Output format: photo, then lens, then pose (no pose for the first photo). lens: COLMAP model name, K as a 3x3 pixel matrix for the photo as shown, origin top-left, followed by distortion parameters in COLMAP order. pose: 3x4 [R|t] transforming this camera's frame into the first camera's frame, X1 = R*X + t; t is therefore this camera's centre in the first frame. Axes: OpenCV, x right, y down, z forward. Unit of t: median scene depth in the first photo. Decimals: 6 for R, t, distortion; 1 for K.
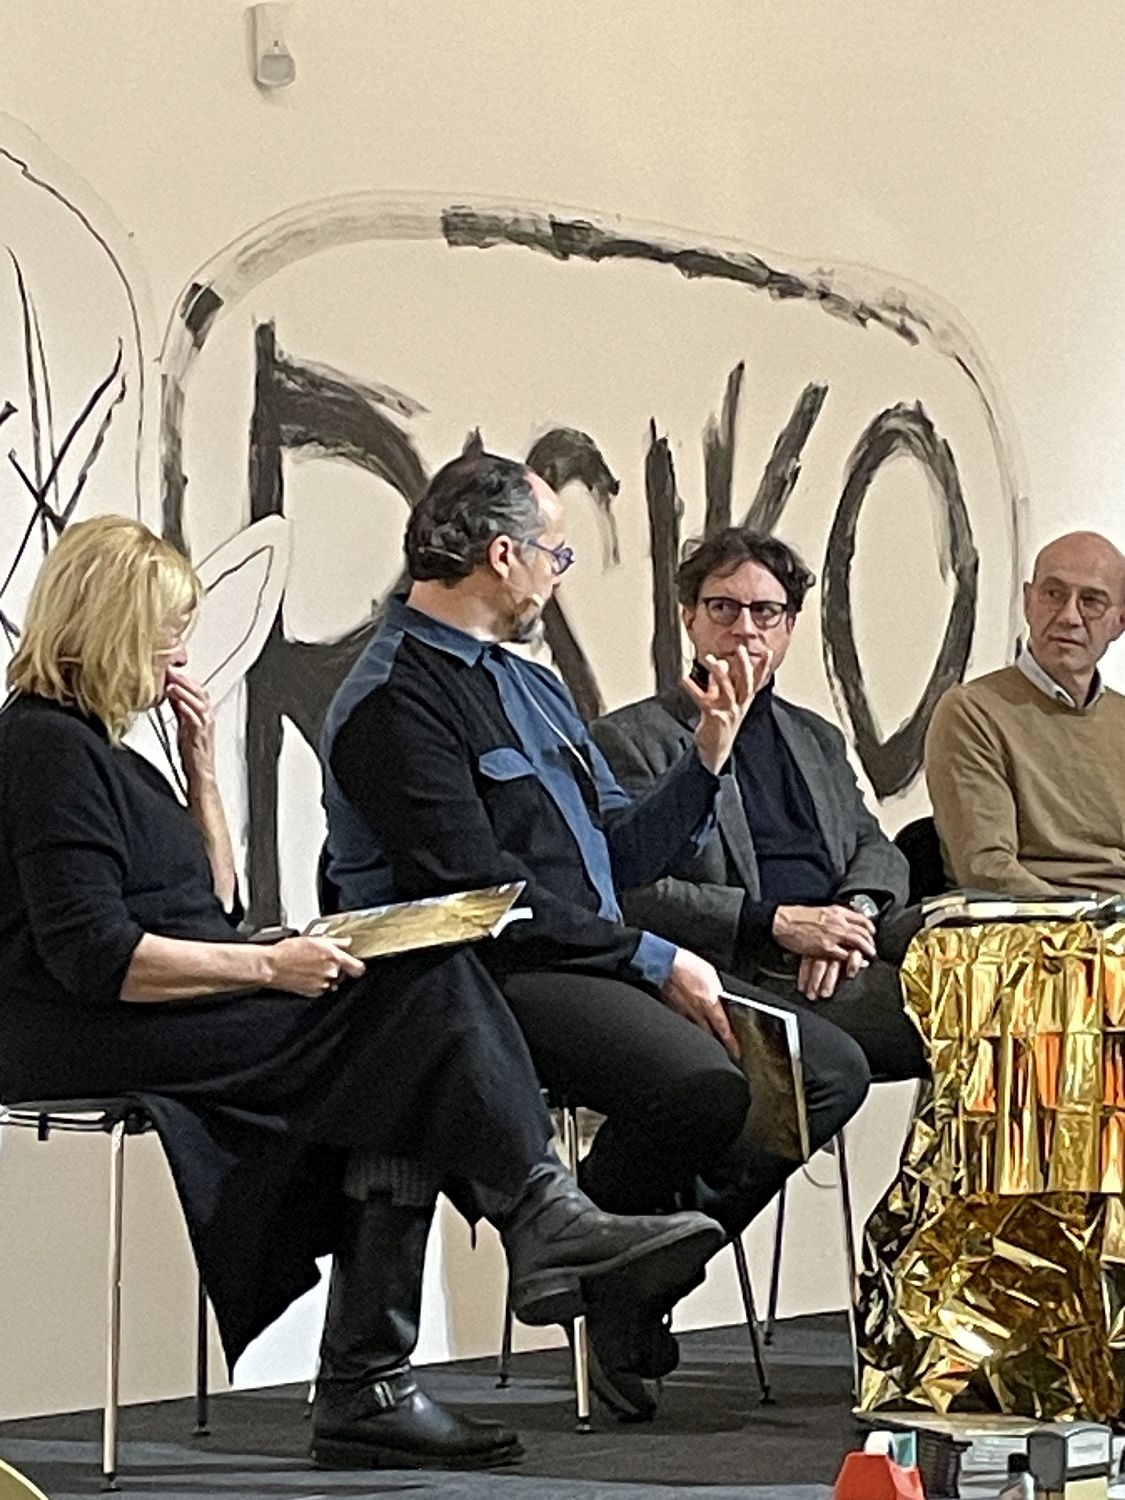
lens RADIAL K [[4954.2, 0, 564.0], [0, 4954.2, 878.9], [0, 0, 1]] dist [0.086291, -0.565218]
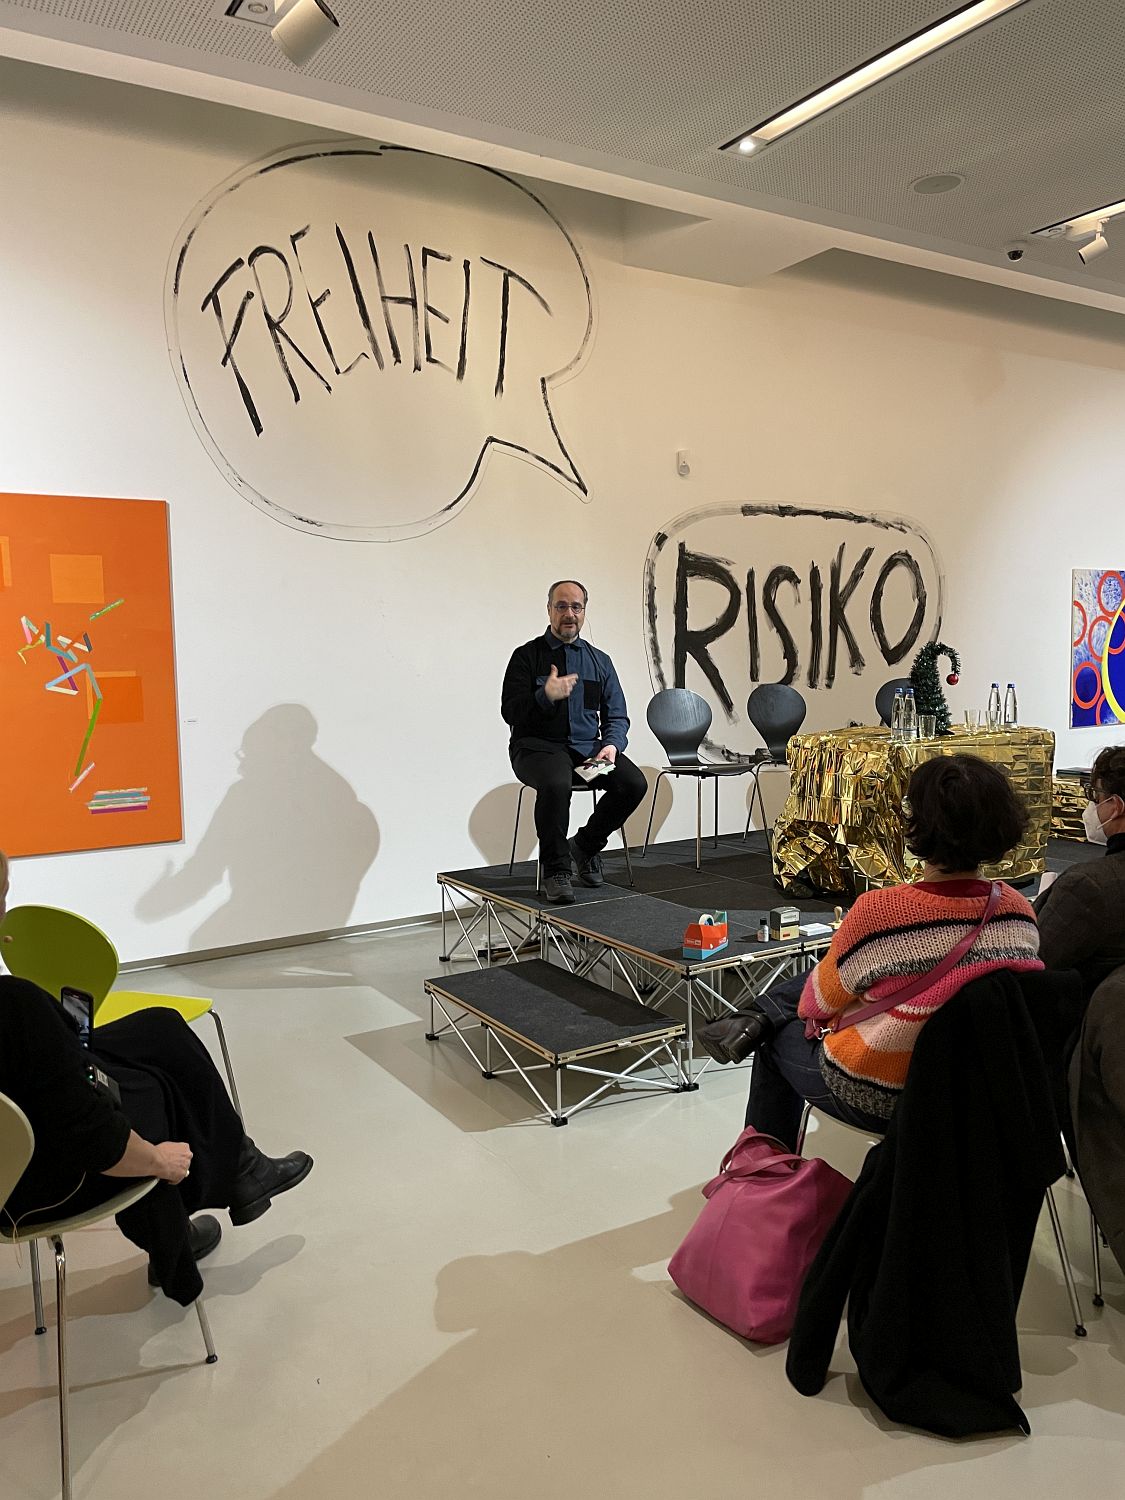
lens RADIAL K [[1134.3, 0, 579.7], [0, 1134.3, 751.7], [0, 0, 1]] dist [0.097099, -0.134041]
pose [[0.944286, 0.028186, -0.327916, 0.136932], [0.005110, 0.994950, 0.100238, -0.041533], [0.329085, -0.096329, 0.939374, 0.174602]]
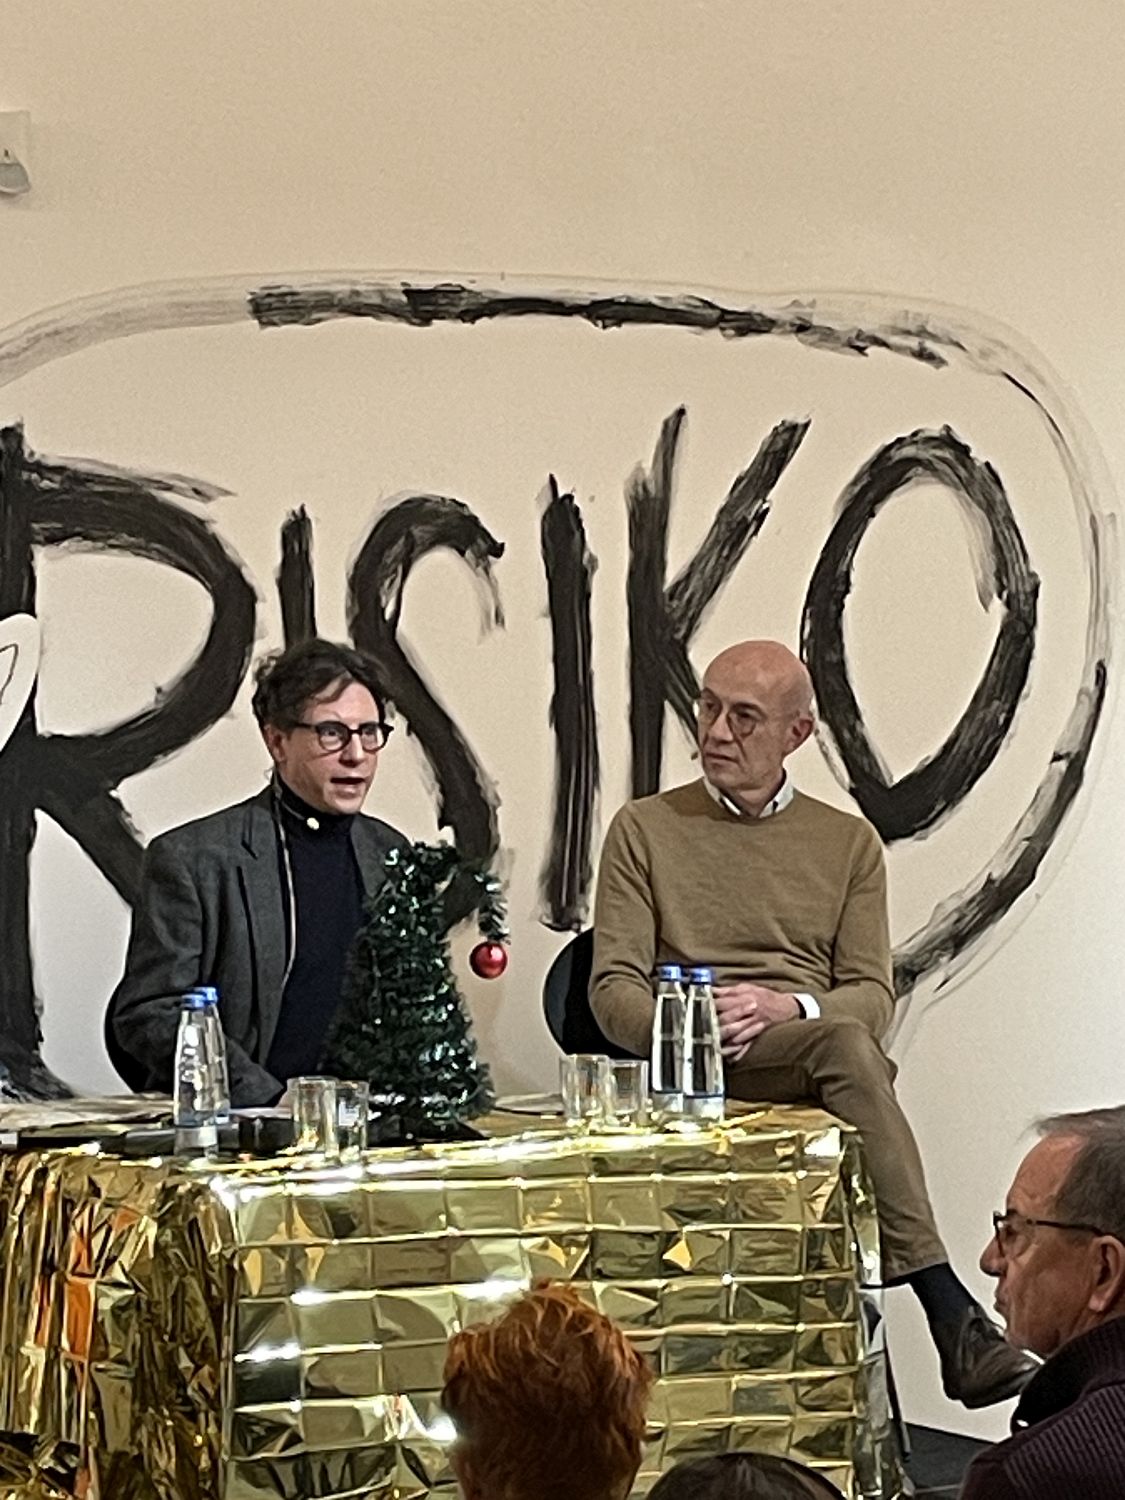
lens RADIAL K [[5039.6, 0, 568.4], [0, 5039.6, 744.9], [0, 0, 1]] dist [0.093686, 2.994526]
pose [[0.931014, 0.004314, -0.364959, 0.402535], [0.008505, 0.999402, 0.033511, -0.075838], [0.364885, -0.034303, 0.930420, 0.069050]]
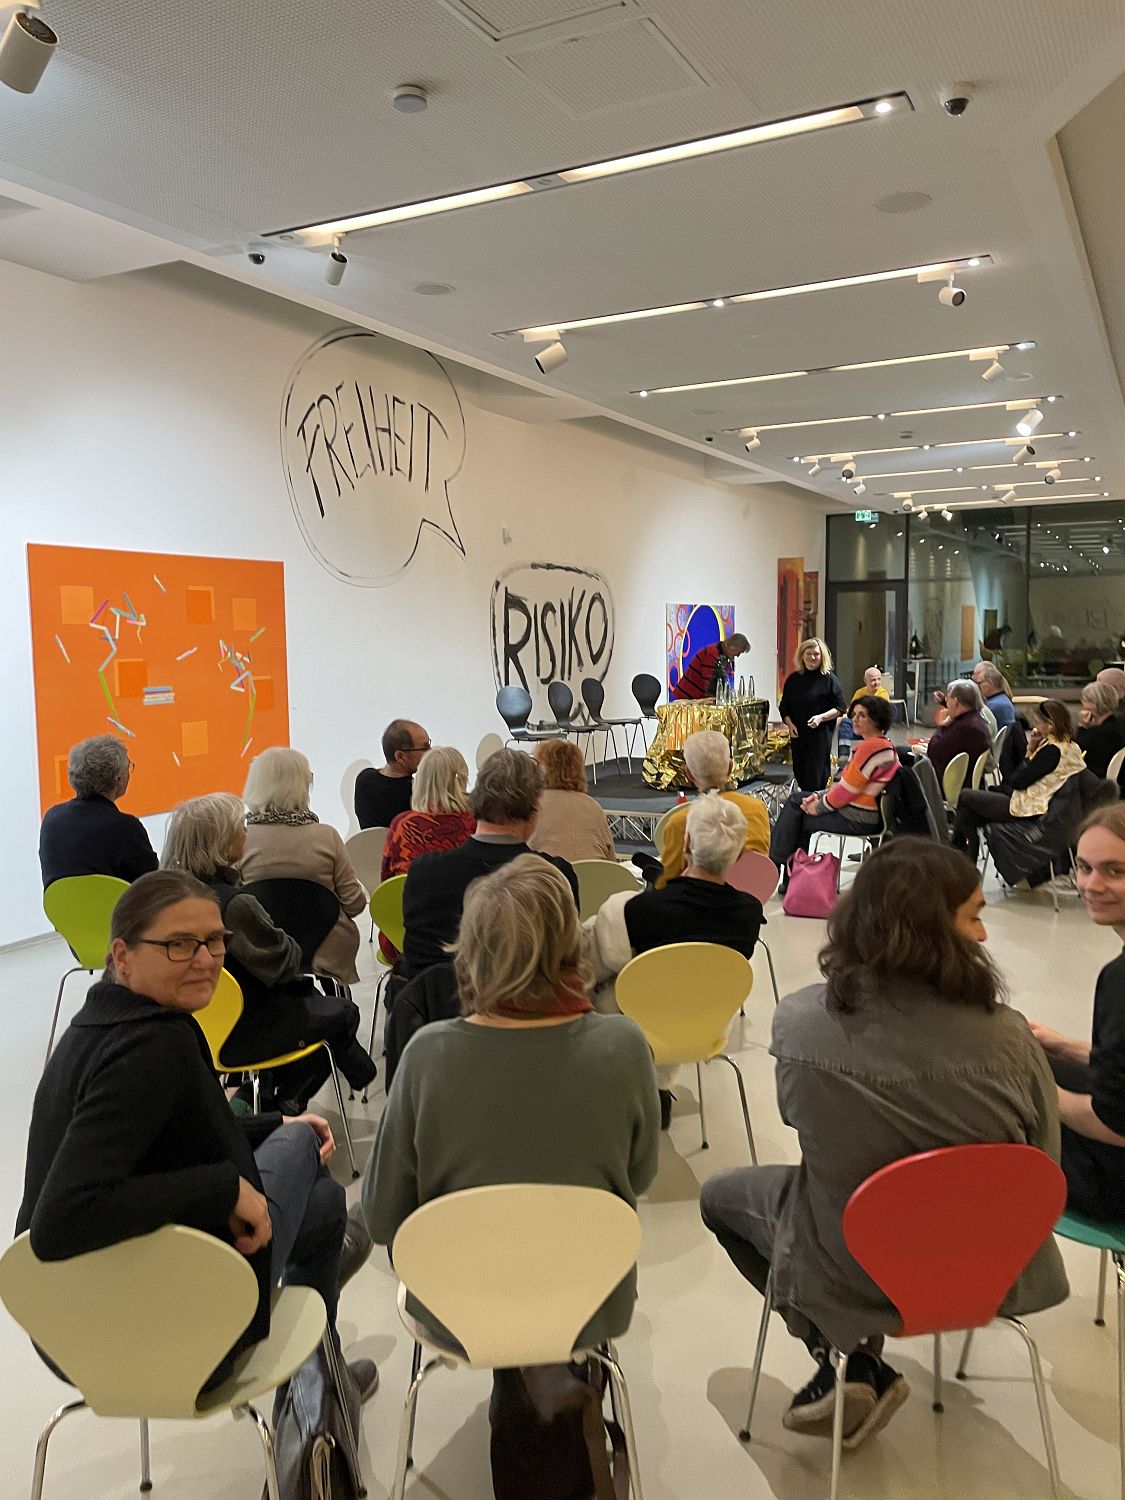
lens RADIAL K [[1137.4, 0, 580.0], [0, 1137.4, 736.2], [0, 0, 1]] dist [0.093517, -0.125766]
pose [[0.981386, -0.015336, 0.191431, -0.212235], [-0.002621, 0.995644, 0.093199, -0.061000], [-0.192027, -0.091966, 0.977071, -0.253895]]
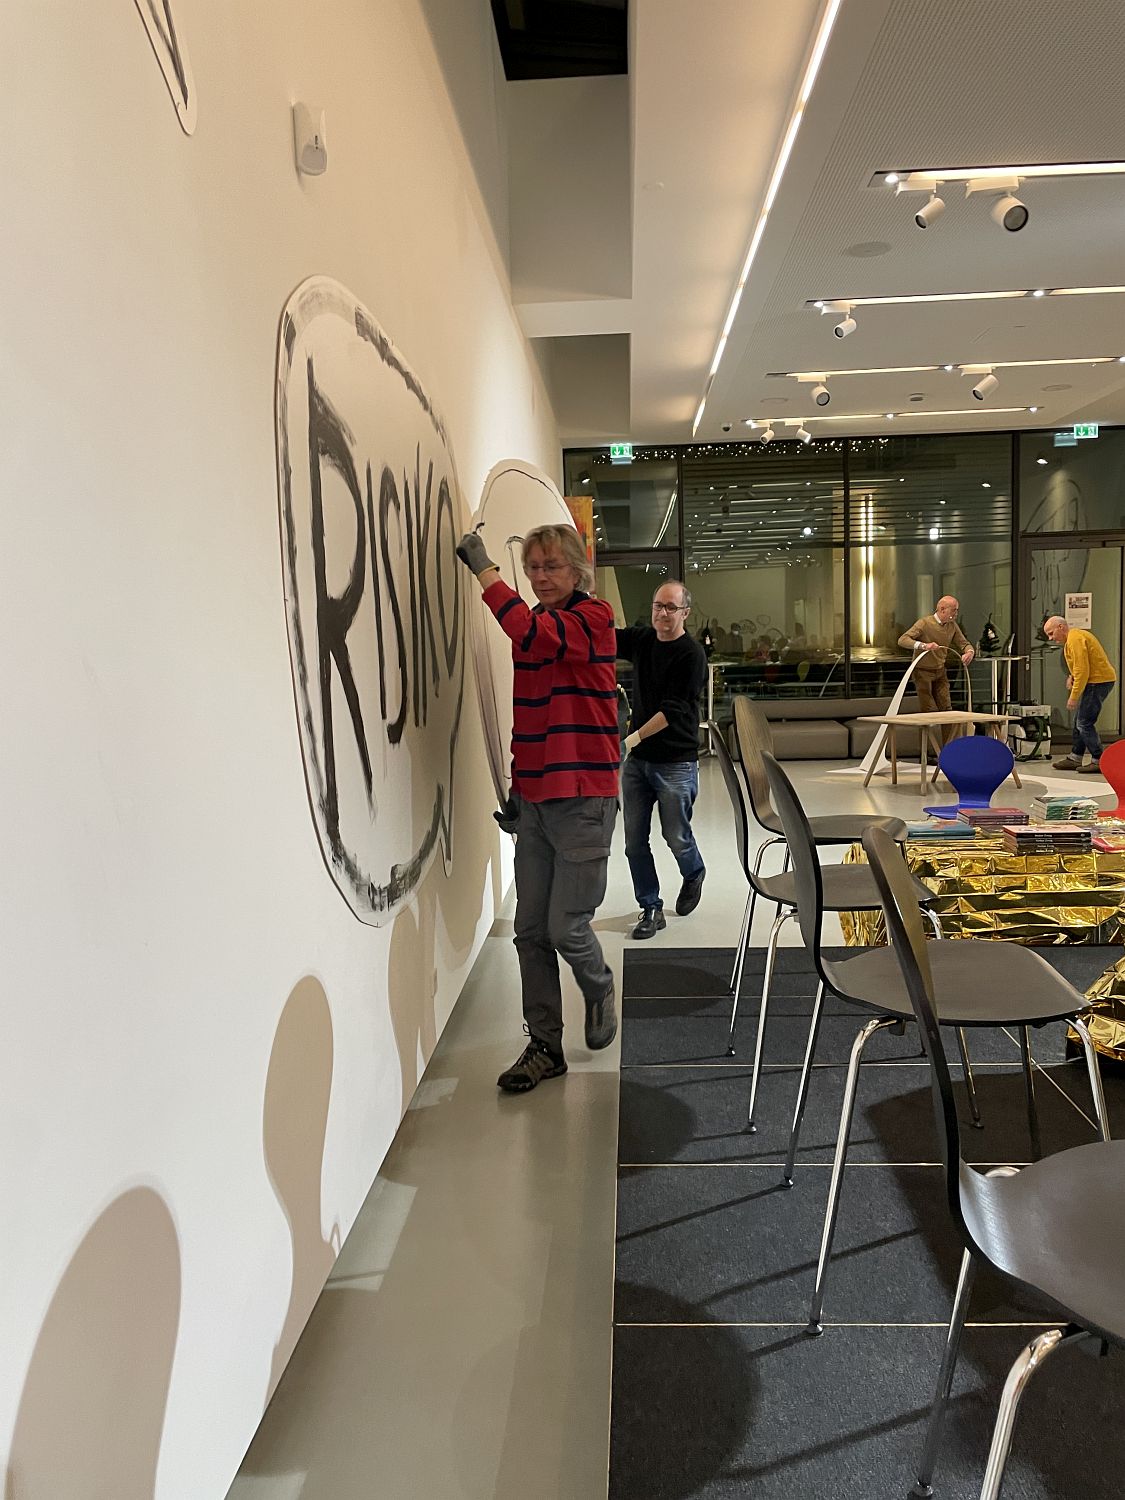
lens RADIAL K [[1140.7, 0, 578.1], [0, 1140.7, 743.7], [0, 0, 1]] dist [0.079159, -0.101280]
pose [[0.810260, -0.063414, 0.582630, -0.179020], [0.015195, 0.996068, 0.087282, -0.032365], [-0.585873, -0.061868, 0.808037, 0.660589]]
